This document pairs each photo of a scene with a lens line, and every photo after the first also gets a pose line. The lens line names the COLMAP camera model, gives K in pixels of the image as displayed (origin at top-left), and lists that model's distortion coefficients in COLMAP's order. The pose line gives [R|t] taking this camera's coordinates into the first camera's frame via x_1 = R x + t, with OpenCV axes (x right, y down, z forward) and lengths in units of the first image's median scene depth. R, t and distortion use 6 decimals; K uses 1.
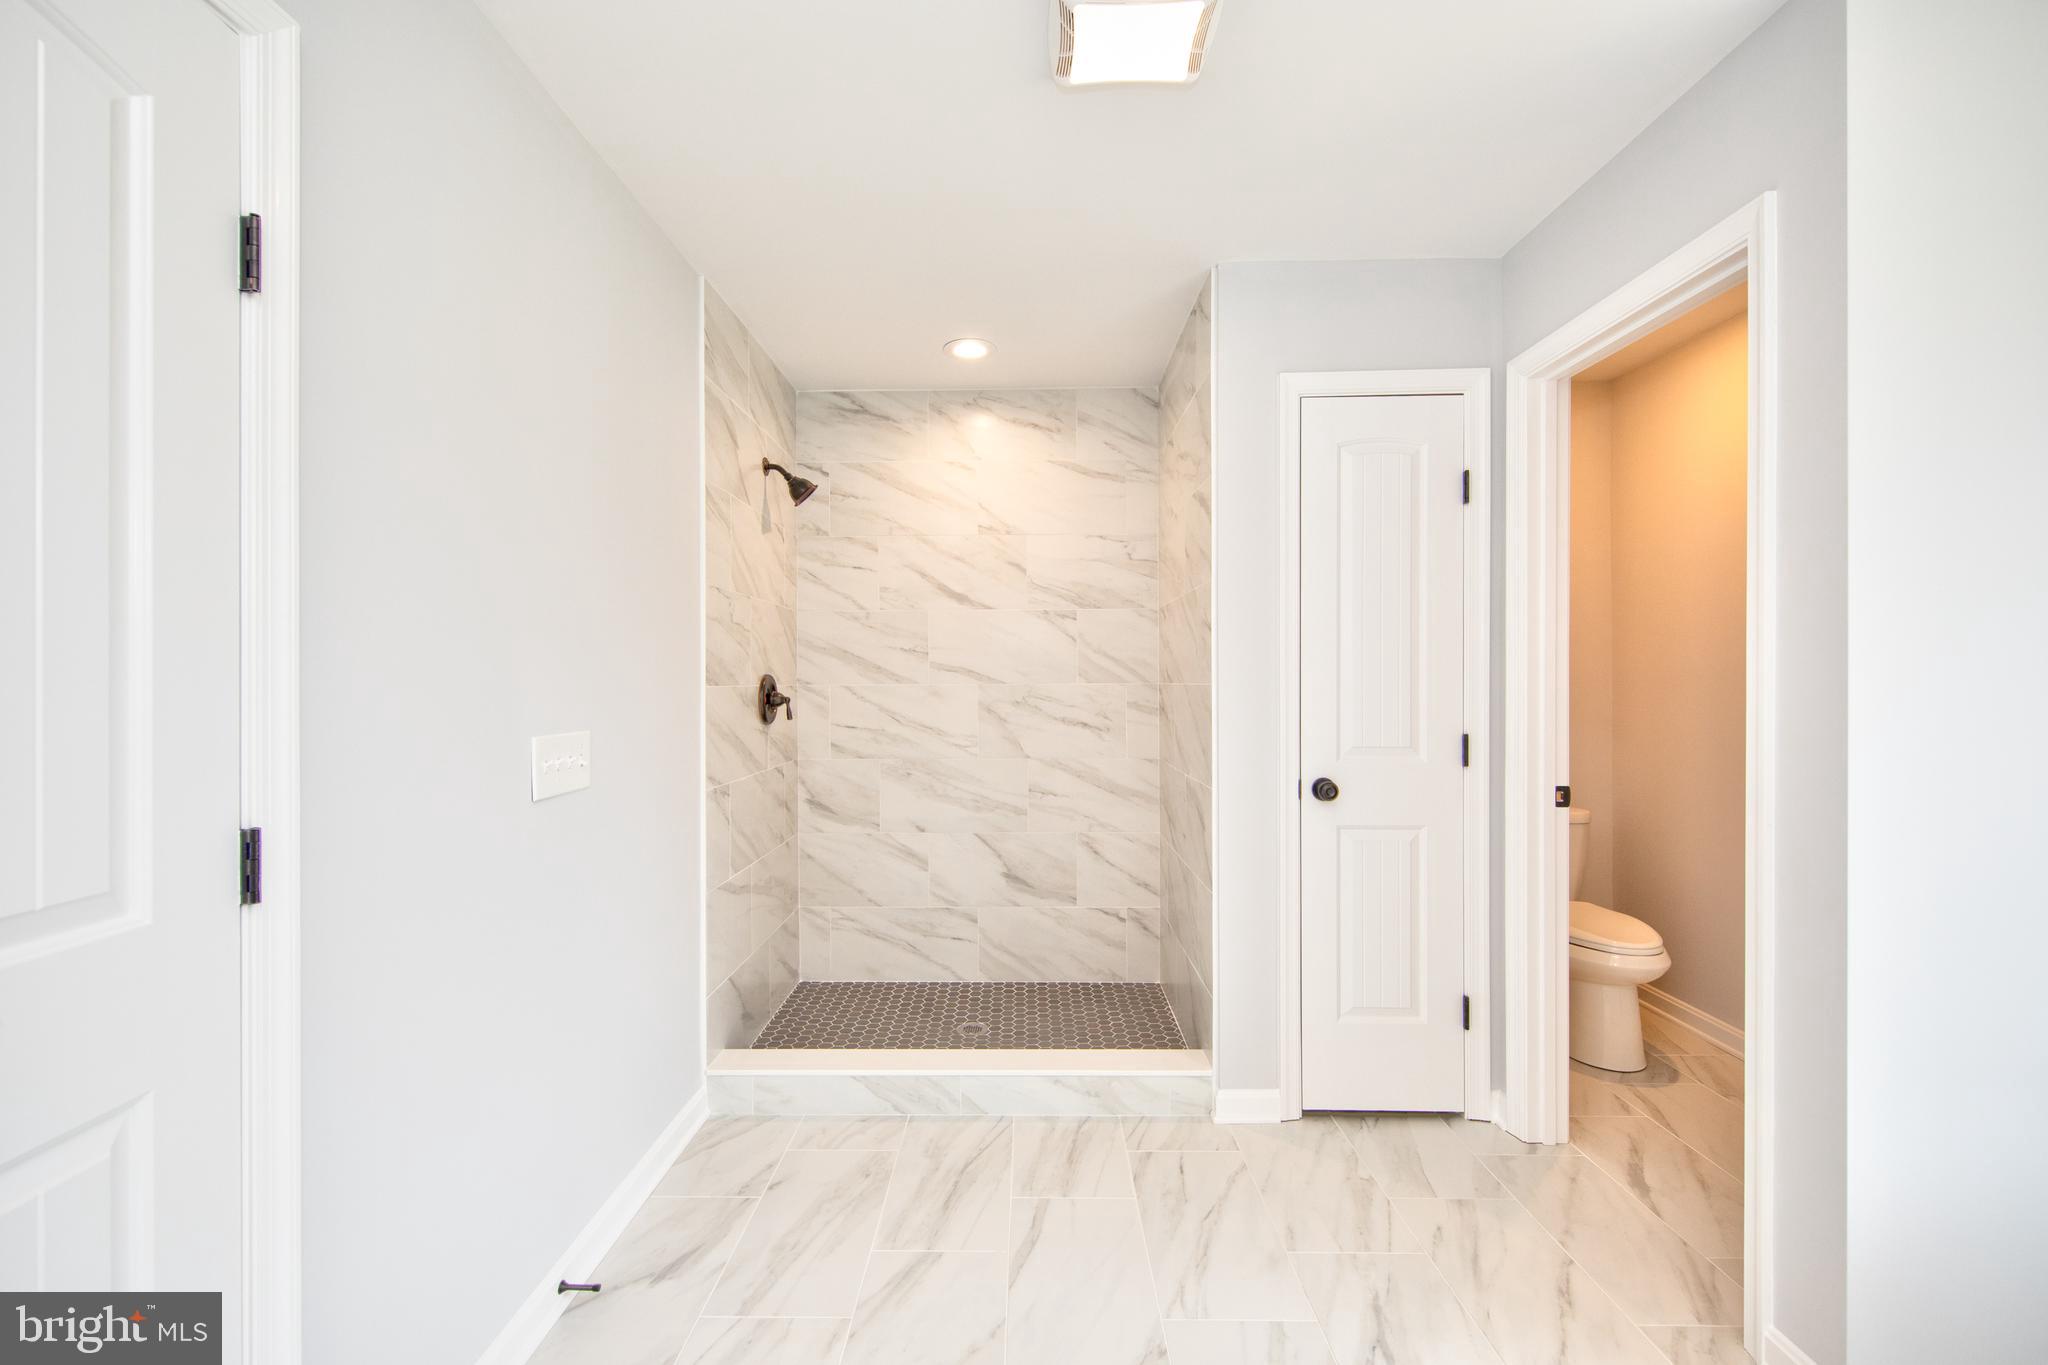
lens RADIAL K [[868.8, 0, 1021.2], [0, 868.8, 678.4], [0, 0, 1]] dist [0.019360, -0.008064]
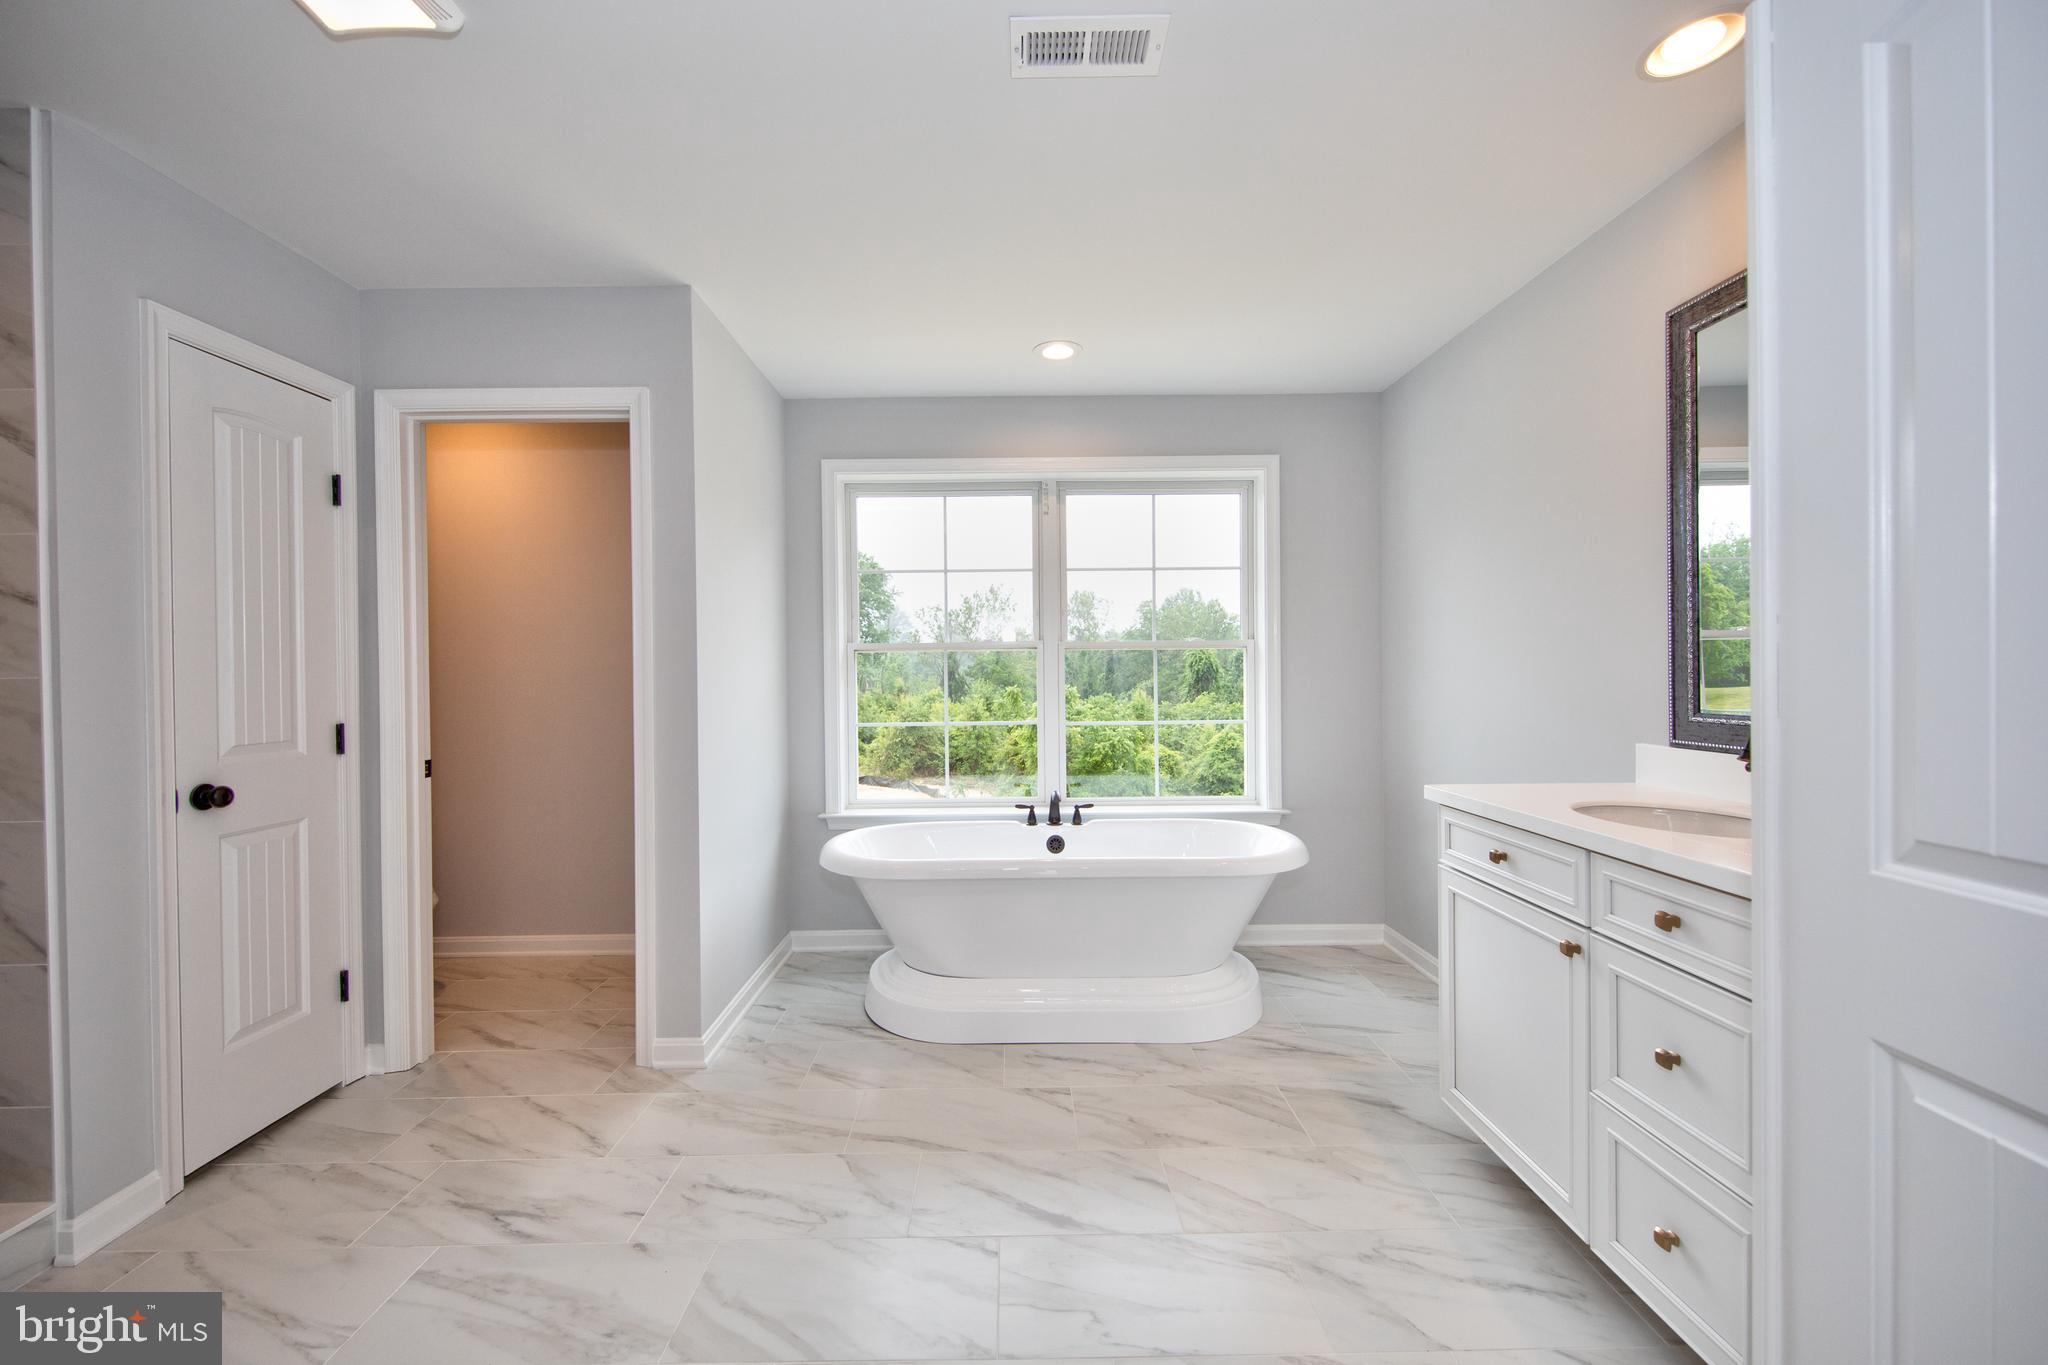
lens RADIAL K [[805.7, 0, 1011.1], [0, 805.7, 679.1], [0, 0, 1]] dist [0.018304, -0.000291]
pose [[-0.012140, -0.006935, 0.999902, -0.513133], [0.014932, 0.999863, 0.007116, 0.015640], [-0.999815, 0.015017, -0.012034, 0.207052]]
